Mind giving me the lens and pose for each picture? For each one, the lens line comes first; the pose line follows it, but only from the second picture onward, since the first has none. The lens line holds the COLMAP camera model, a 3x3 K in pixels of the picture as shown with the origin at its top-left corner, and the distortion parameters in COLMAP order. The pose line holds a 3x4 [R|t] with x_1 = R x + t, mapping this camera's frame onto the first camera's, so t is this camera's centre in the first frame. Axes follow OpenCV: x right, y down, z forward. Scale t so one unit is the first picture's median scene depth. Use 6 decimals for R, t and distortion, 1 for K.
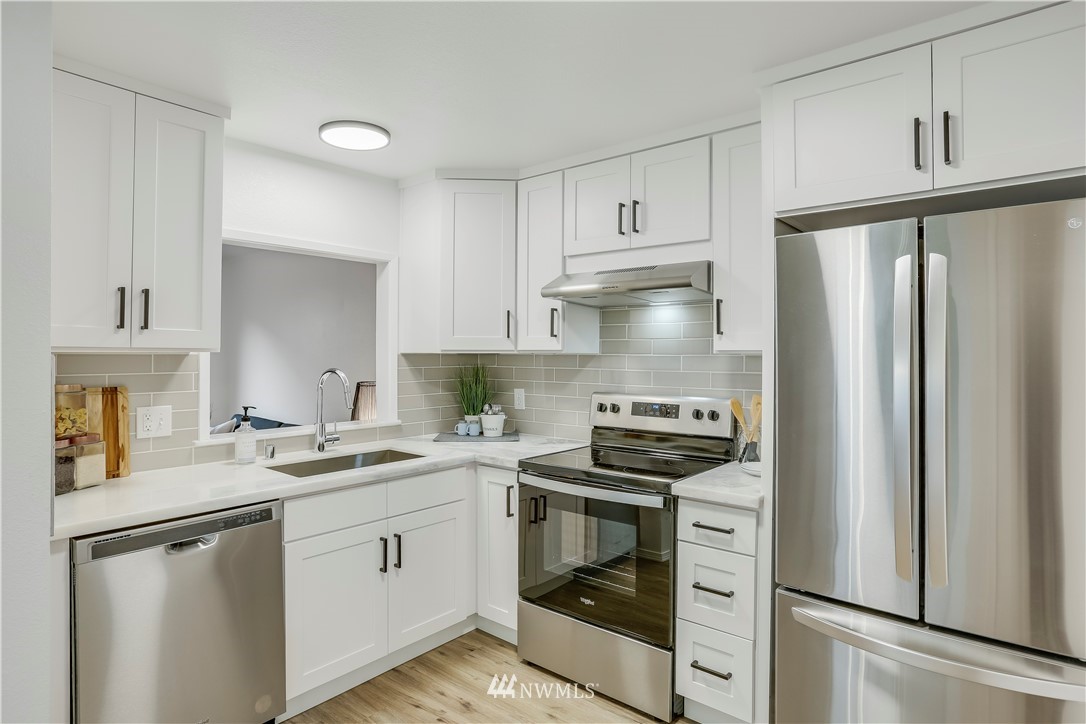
lens RADIAL K [[603.4, 0, 543.0], [0, 603.4, 362.0], [0, 0, 1]] dist [-0.001531, 0.000433]
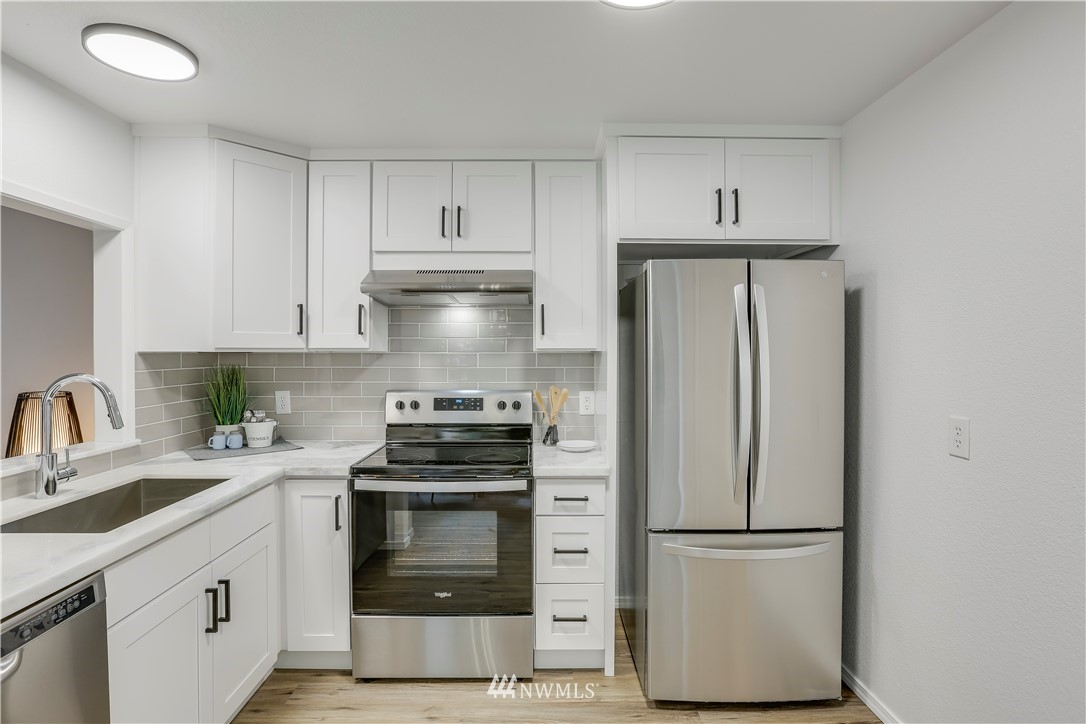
lens RADIAL K [[553.8, 0, 543.0], [0, 553.8, 362.0], [0, 0, 1]] dist [-0.026895, 0.045126]
pose [[0.768468, -0.015650, 0.639696, -0.330545], [0.011679, 0.999877, 0.010432, -0.003648], [-0.639781, -0.000546, 0.768557, 0.148845]]
